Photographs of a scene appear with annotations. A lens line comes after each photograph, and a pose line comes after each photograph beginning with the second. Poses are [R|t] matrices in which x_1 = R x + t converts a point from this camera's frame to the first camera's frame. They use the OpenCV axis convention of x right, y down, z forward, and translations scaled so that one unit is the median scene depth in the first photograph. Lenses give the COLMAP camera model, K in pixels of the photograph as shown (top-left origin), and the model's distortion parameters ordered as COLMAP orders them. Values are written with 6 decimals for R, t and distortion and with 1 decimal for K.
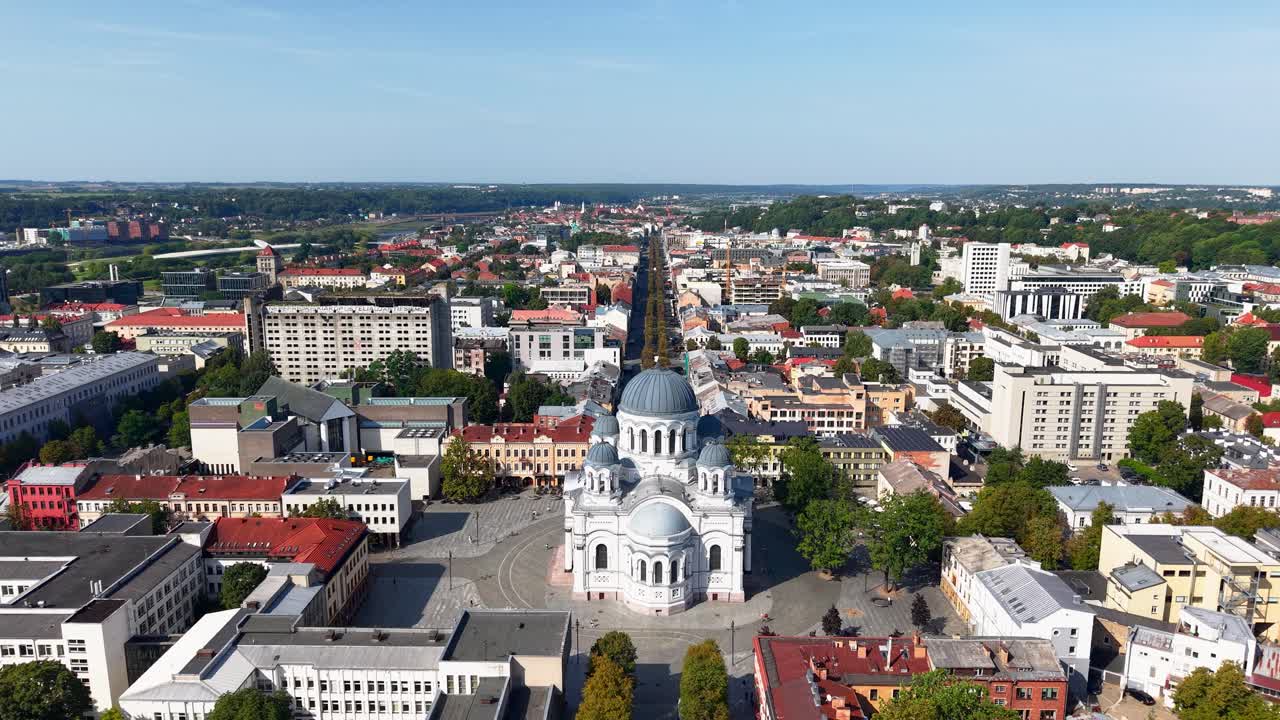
lens RADIAL K [[943.4, 0, 640.0], [0, 943.4, 360.0], [0, 0, 1]] dist [0.065106, -0.070967]
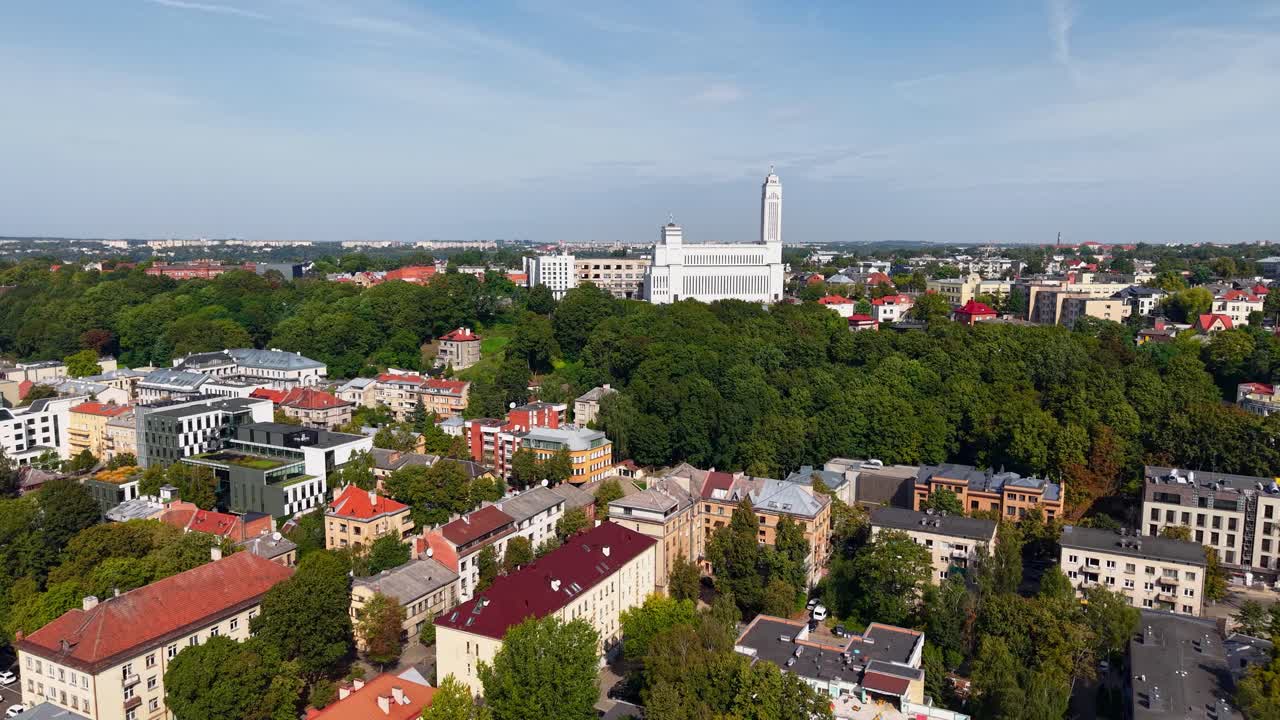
lens RADIAL K [[901.4, 0, 640.0], [0, 901.4, 360.0], [0, 0, 1]] dist [-0.001116, -0.000740]
pose [[0.446794, -0.120755, 0.886450, 0.265703], [0.164425, 0.985054, 0.051313, -0.080825], [-0.879397, 0.122828, 0.459972, 0.537999]]
